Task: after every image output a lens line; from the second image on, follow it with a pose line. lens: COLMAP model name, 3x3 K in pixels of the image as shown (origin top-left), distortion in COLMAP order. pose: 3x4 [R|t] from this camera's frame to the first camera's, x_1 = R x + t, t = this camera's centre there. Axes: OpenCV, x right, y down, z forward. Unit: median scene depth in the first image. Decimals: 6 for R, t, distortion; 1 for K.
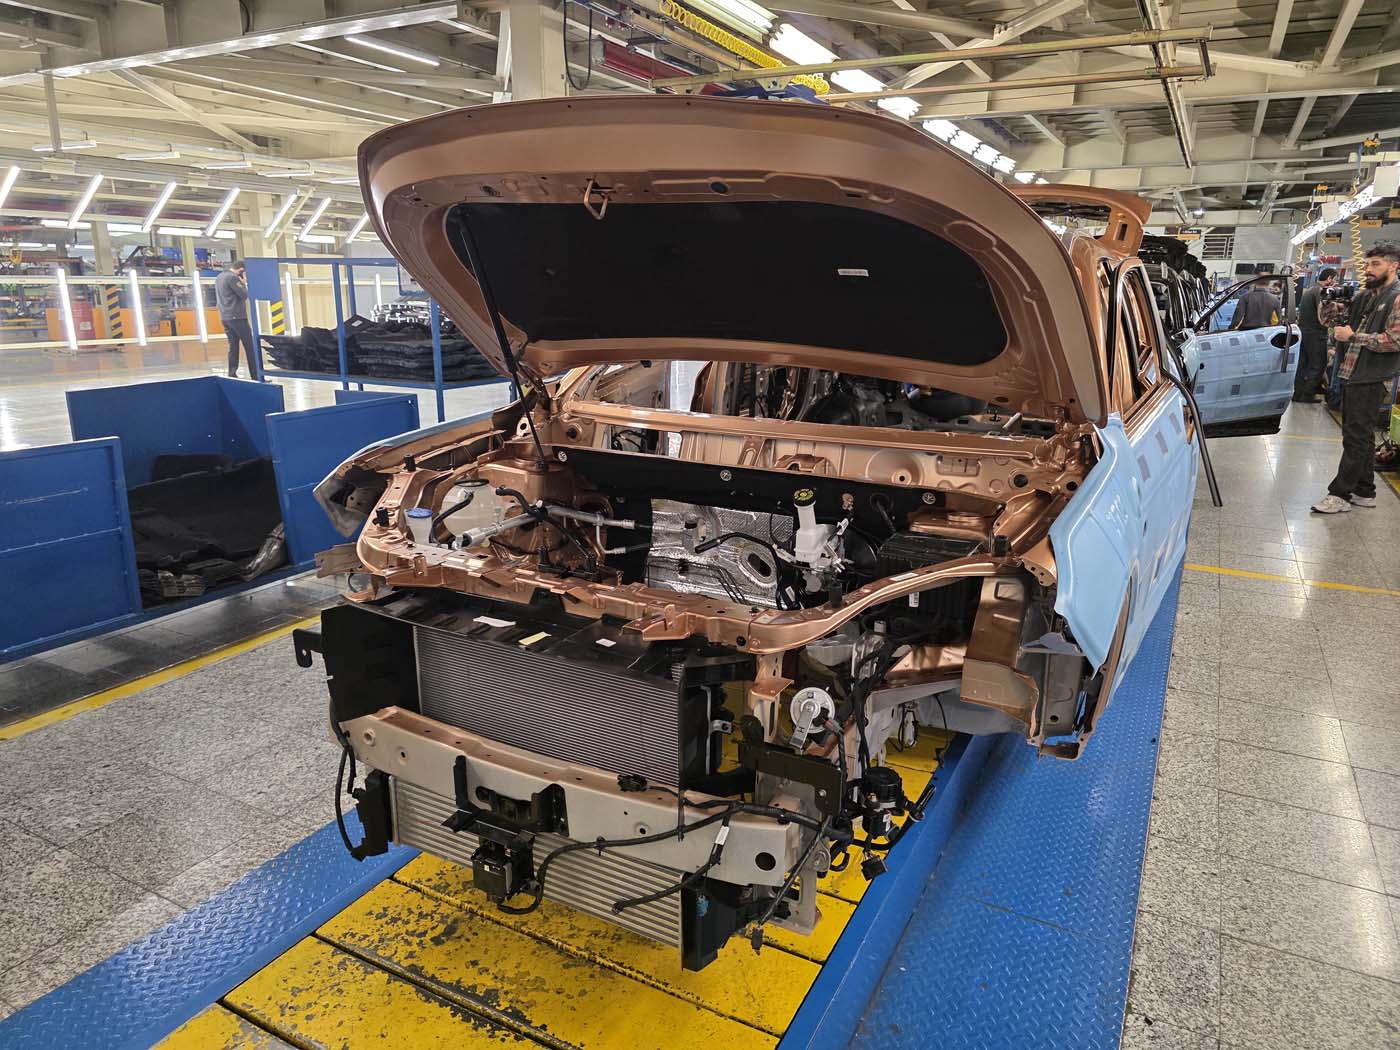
lens RADIAL K [[950.7, 0, 703.1], [0, 950.7, 489.1], [0, 0, 1]] dist [0.032632, -0.032100]
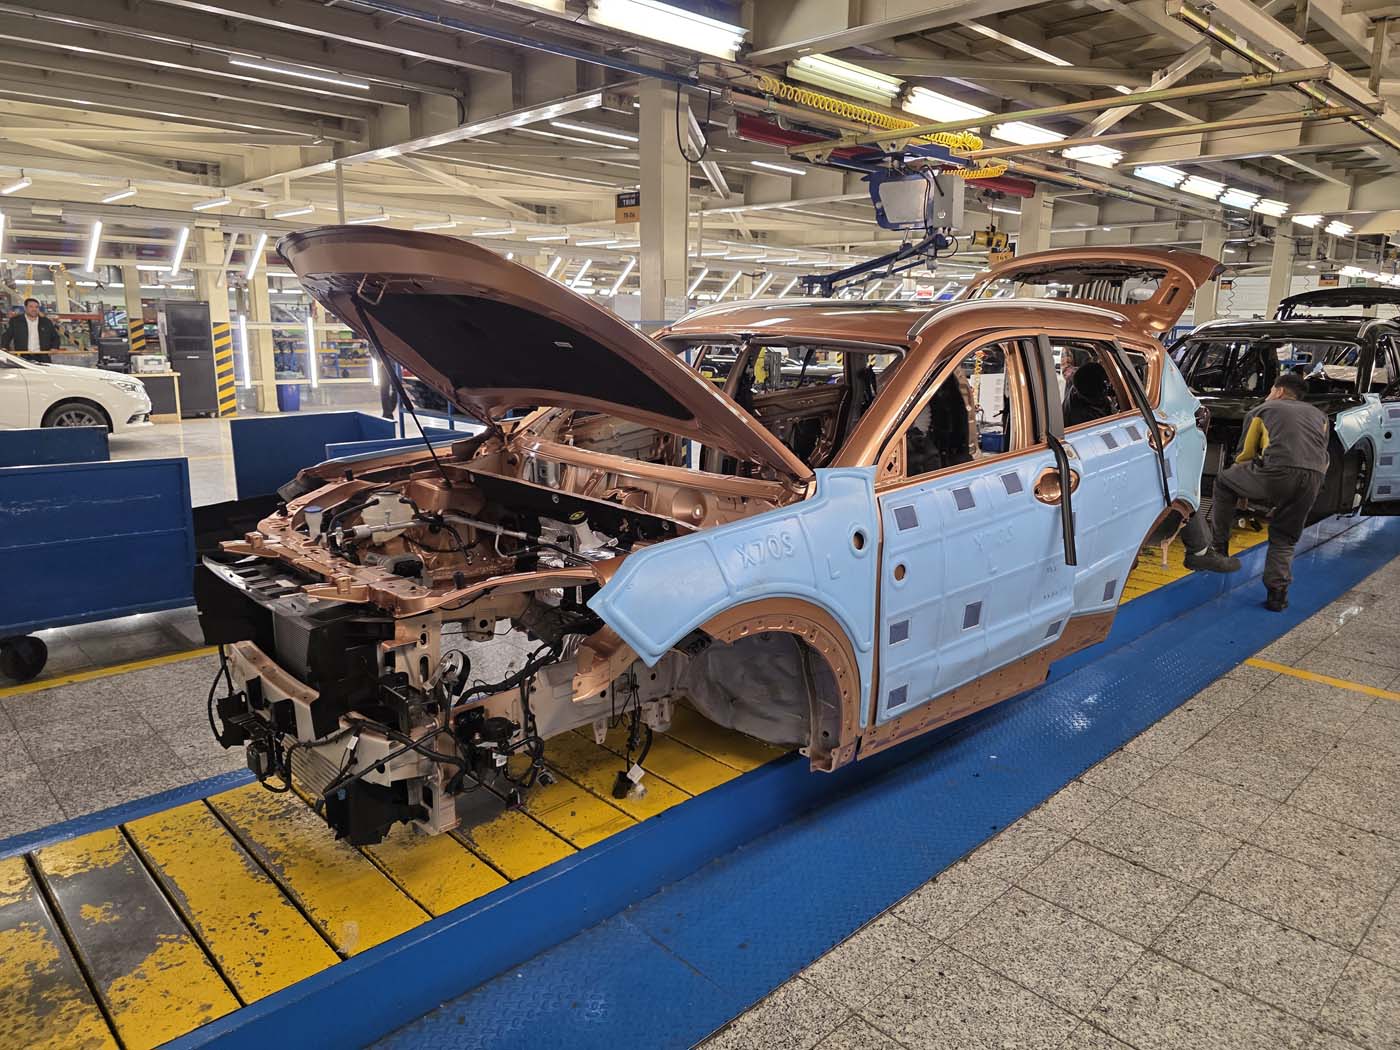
lens RADIAL K [[950.7, 0, 704.2], [0, 950.7, 526.5], [0, 0, 1]] dist [0.032632, -0.032100]
pose [[0.950789, 0.070598, -0.301688, 0.209015], [-0.074410, 0.997227, -0.001146, 0.003775], [0.300770, 0.023539, 0.953406, -0.039139]]
